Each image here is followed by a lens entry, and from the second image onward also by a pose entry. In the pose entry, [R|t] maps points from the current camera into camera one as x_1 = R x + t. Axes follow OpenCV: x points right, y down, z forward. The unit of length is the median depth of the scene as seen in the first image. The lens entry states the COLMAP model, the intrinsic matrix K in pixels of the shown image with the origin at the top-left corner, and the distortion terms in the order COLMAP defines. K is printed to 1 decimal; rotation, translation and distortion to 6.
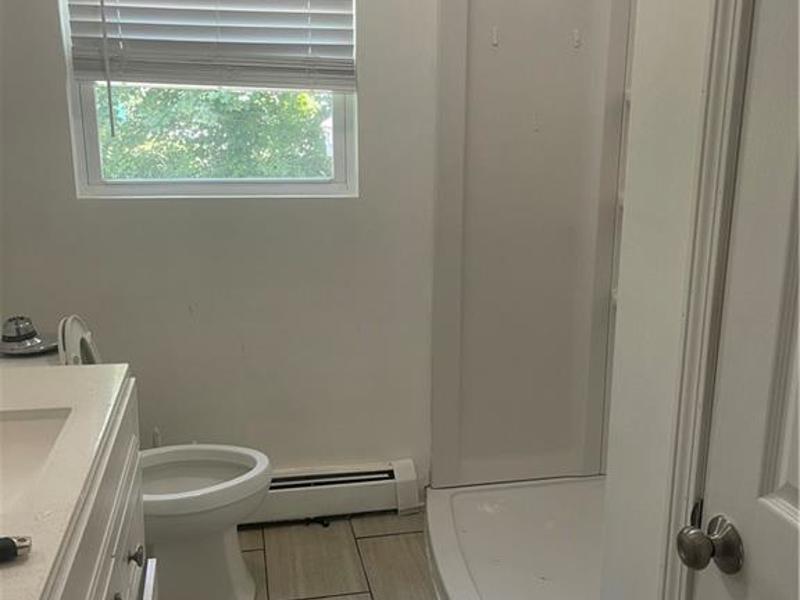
lens RADIAL K [[808.5, 0, 402.1], [0, 808.5, 296.4], [0, 0, 1]] dist [0.042209, 0.000000]
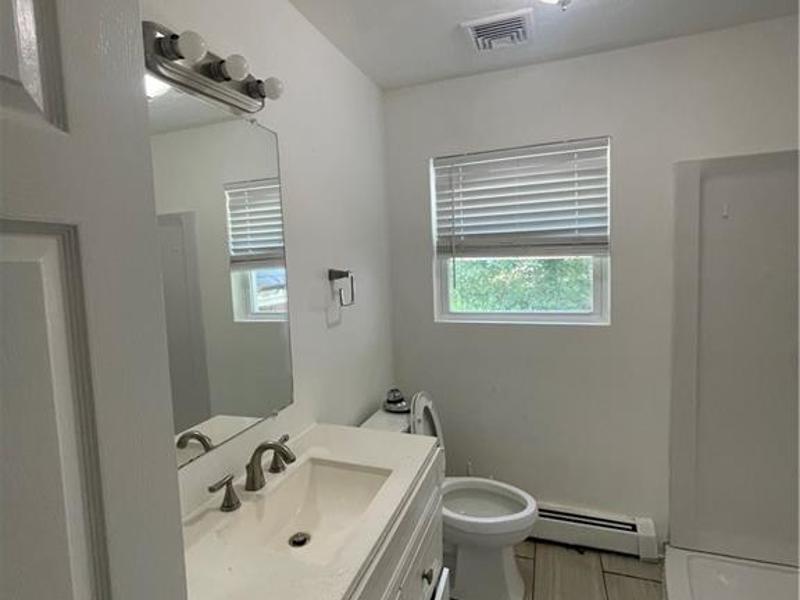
lens RADIAL K [[430.3, 0, 384.9], [0, 430.3, 295.6], [0, 0, 1]] dist [-0.006584, 0.000336]
pose [[0.845311, 0.002651, -0.534269, 0.017129], [-0.076541, 0.990274, -0.116188, -0.055000], [0.528764, 0.139108, 0.837292, 0.124701]]
